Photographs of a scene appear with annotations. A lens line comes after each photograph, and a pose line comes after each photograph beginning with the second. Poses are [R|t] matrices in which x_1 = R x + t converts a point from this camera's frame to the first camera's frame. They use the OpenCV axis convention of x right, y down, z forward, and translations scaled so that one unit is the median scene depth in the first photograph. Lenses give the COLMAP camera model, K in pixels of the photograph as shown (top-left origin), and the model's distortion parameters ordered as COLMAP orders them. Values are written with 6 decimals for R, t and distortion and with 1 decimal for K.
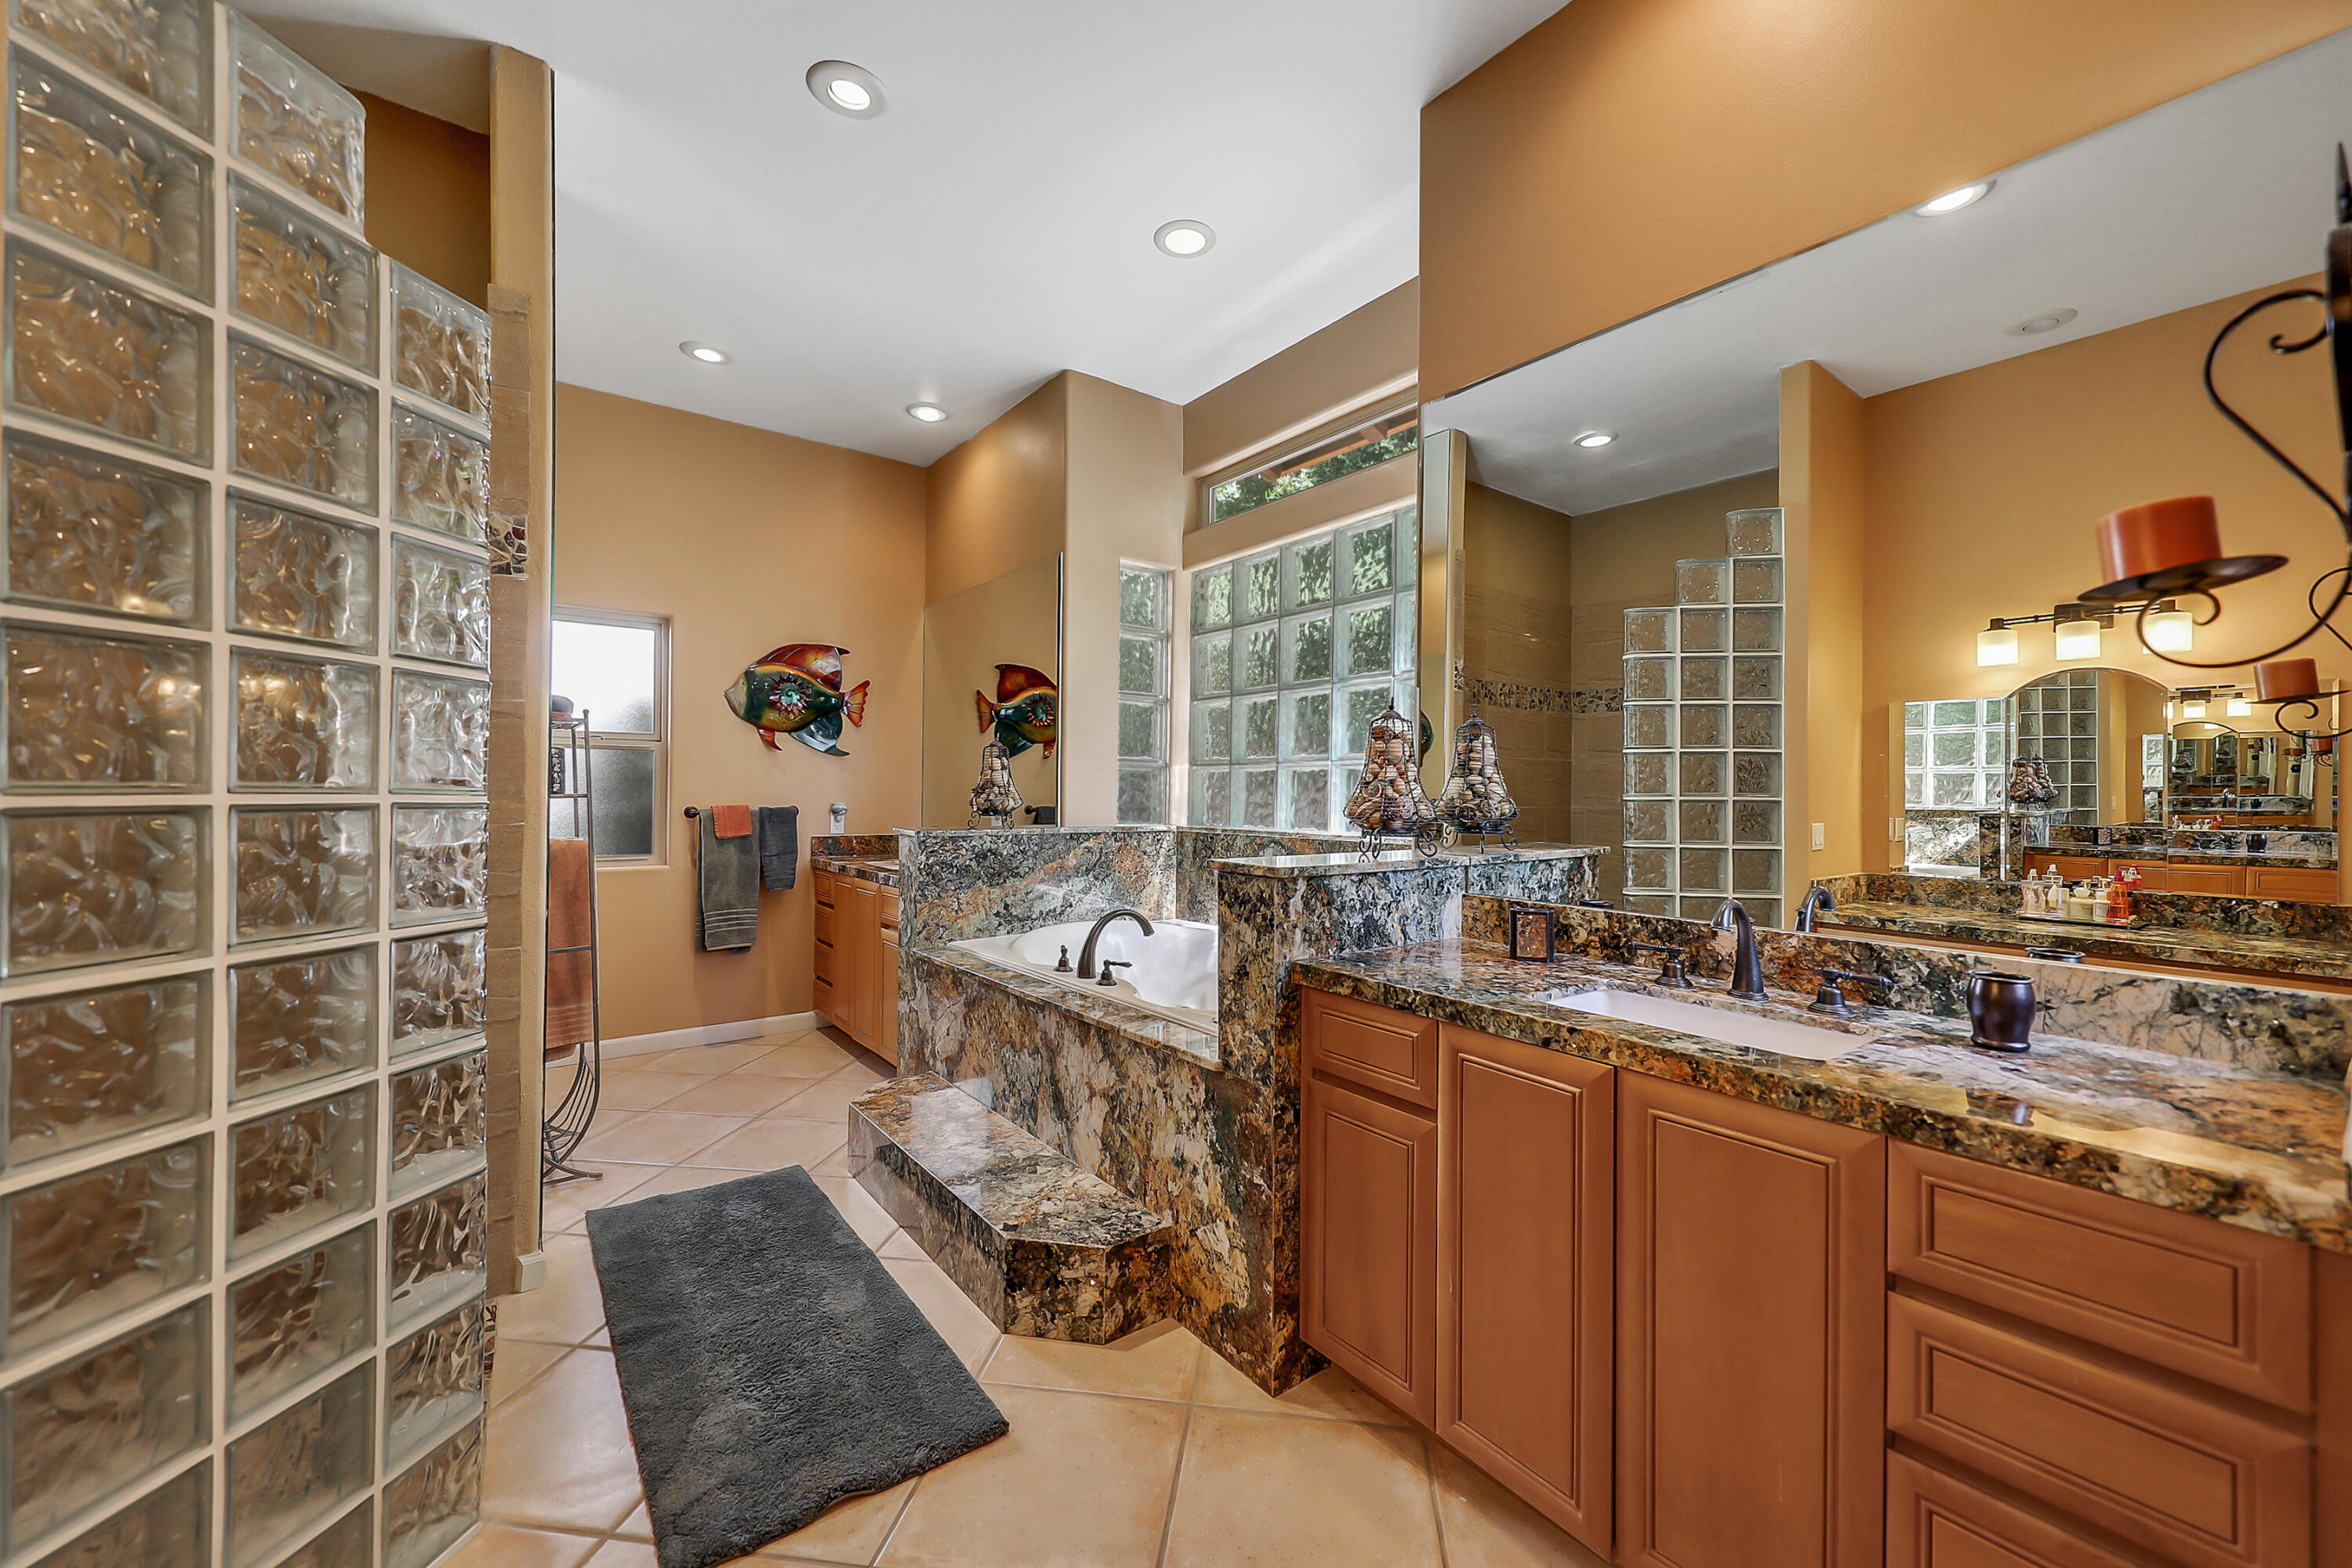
lens RADIAL K [[908.2, 0, 1170.8], [0, 908.2, 787.7], [0, 0, 1]] dist [0.003270, -0.000444]
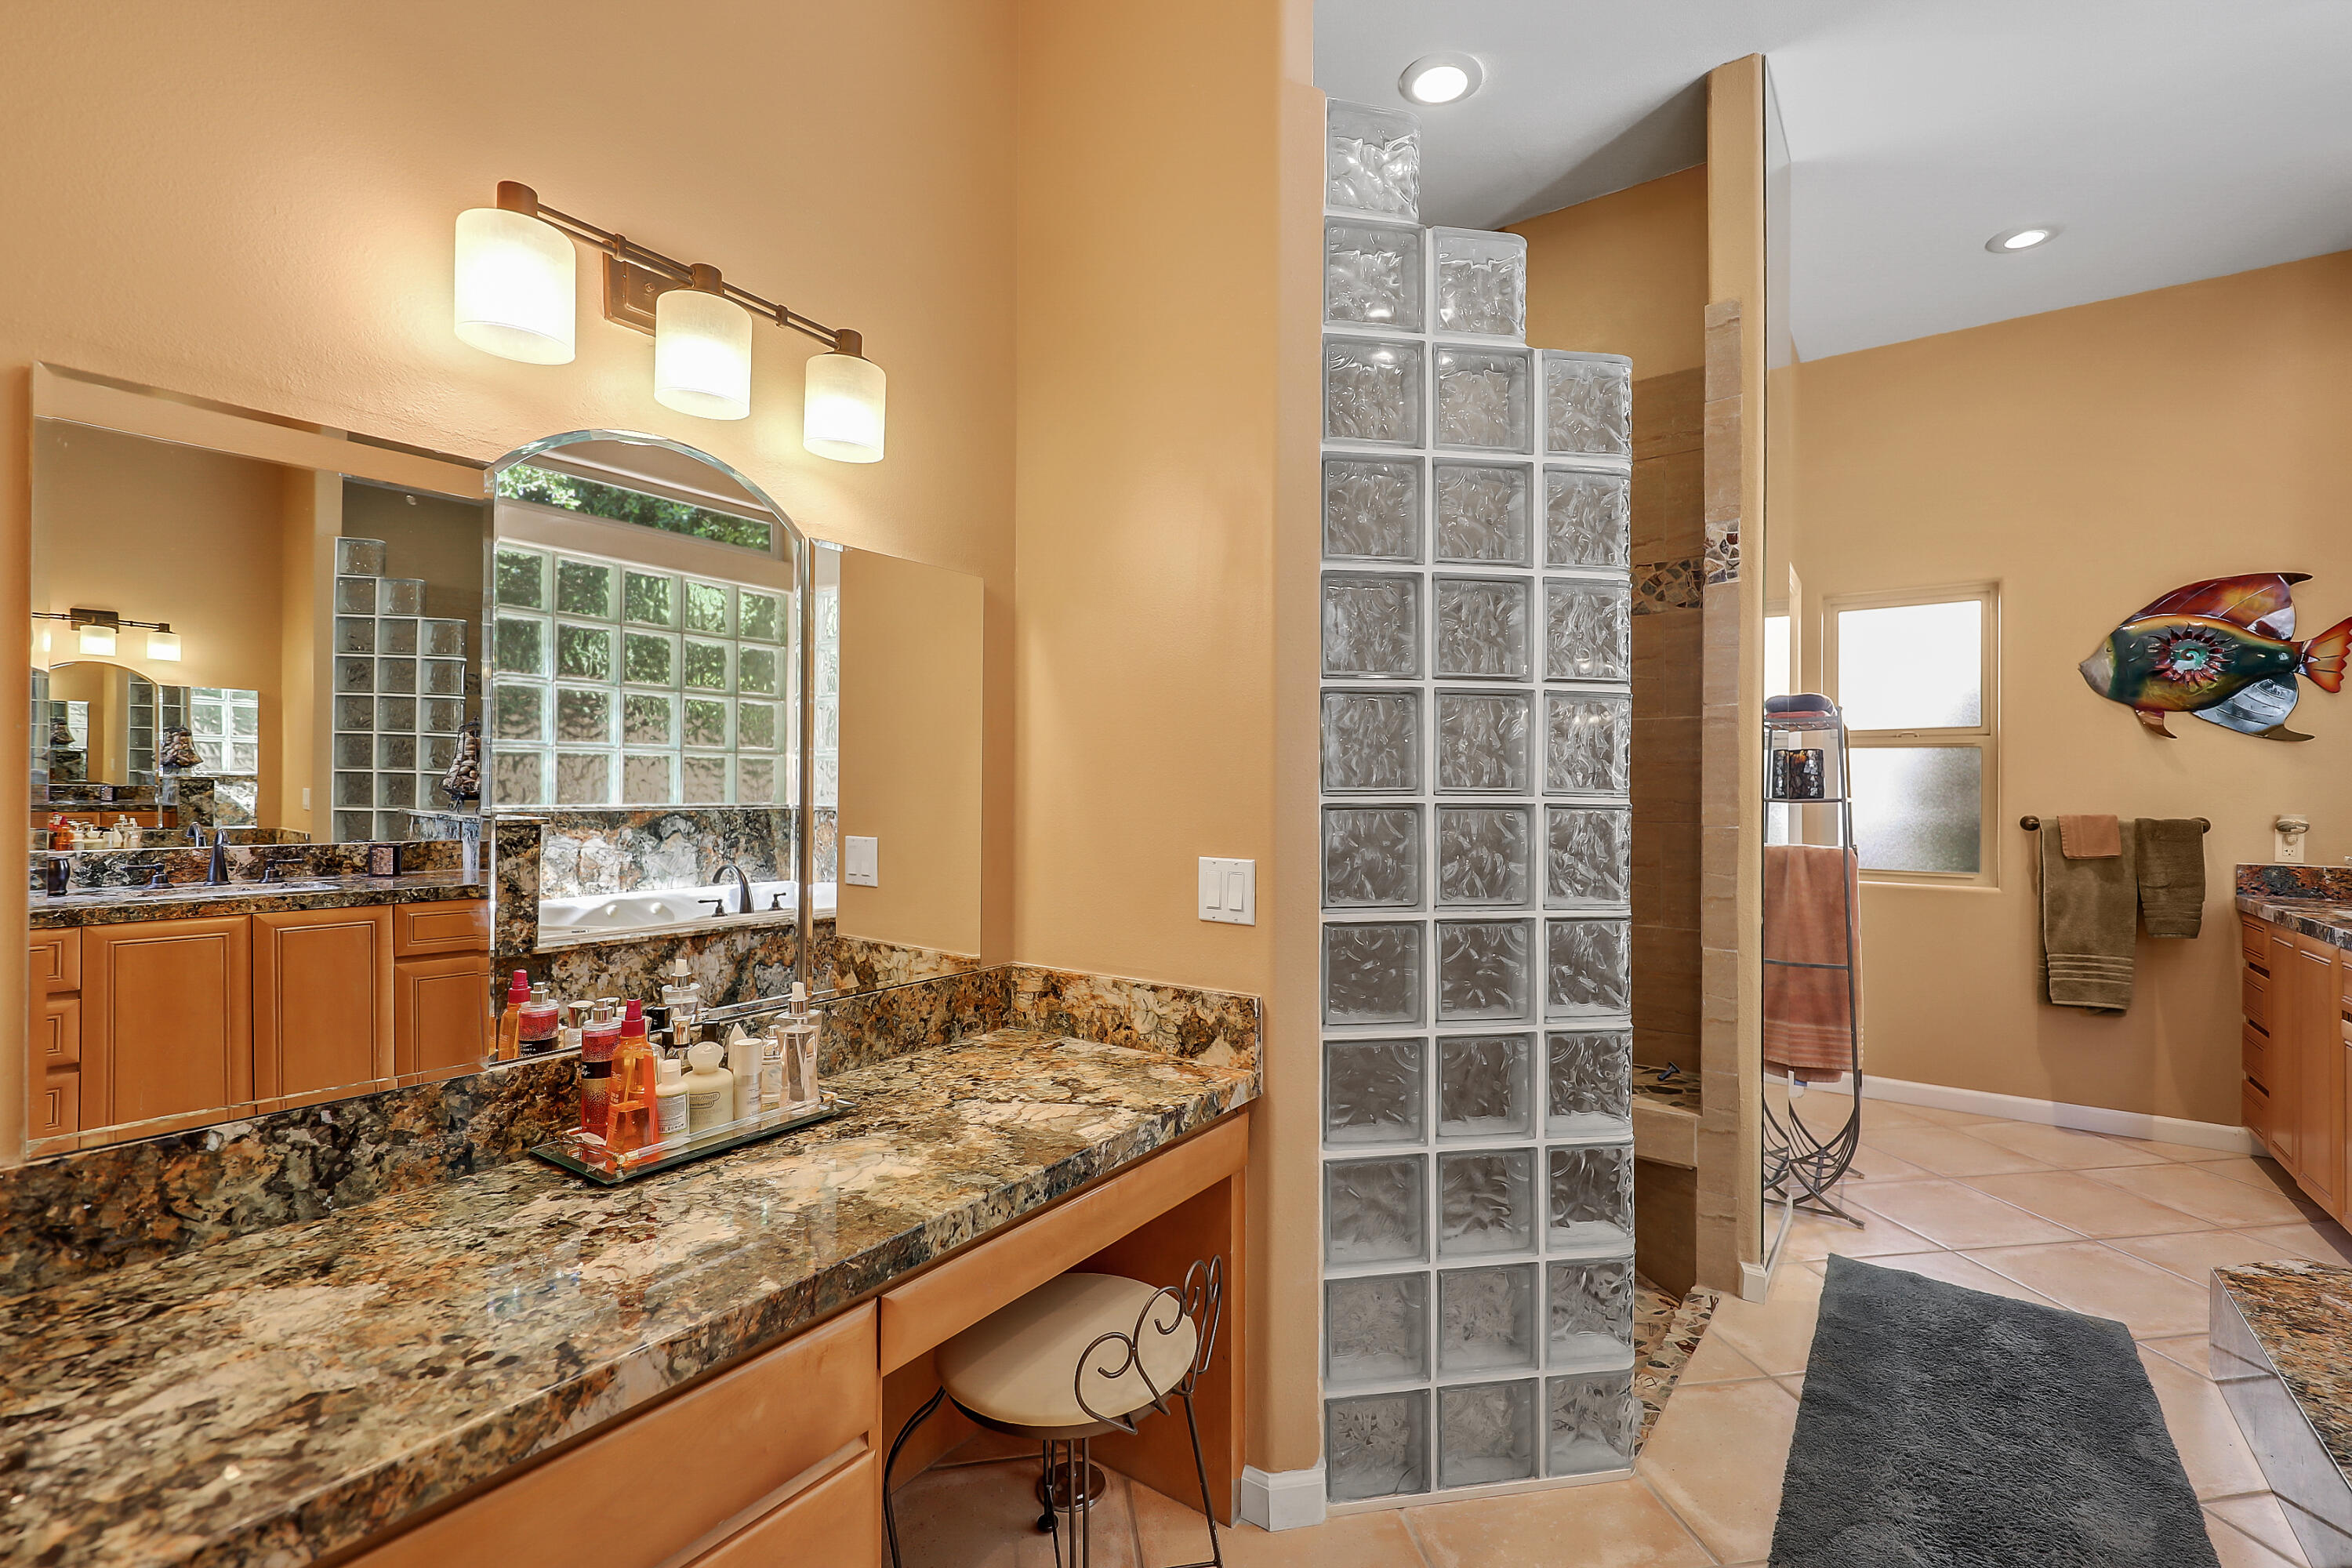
lens RADIAL K [[981.1, 0, 1172.3], [0, 981.1, 786.2], [0, 0, 1]] dist [0.002594, -0.001228]
pose [[0.304994, -0.009227, -0.952310, 0.092892], [0.002179, 0.999957, -0.008990, 0.001781], [0.952352, 0.000667, 0.305001, 0.058836]]
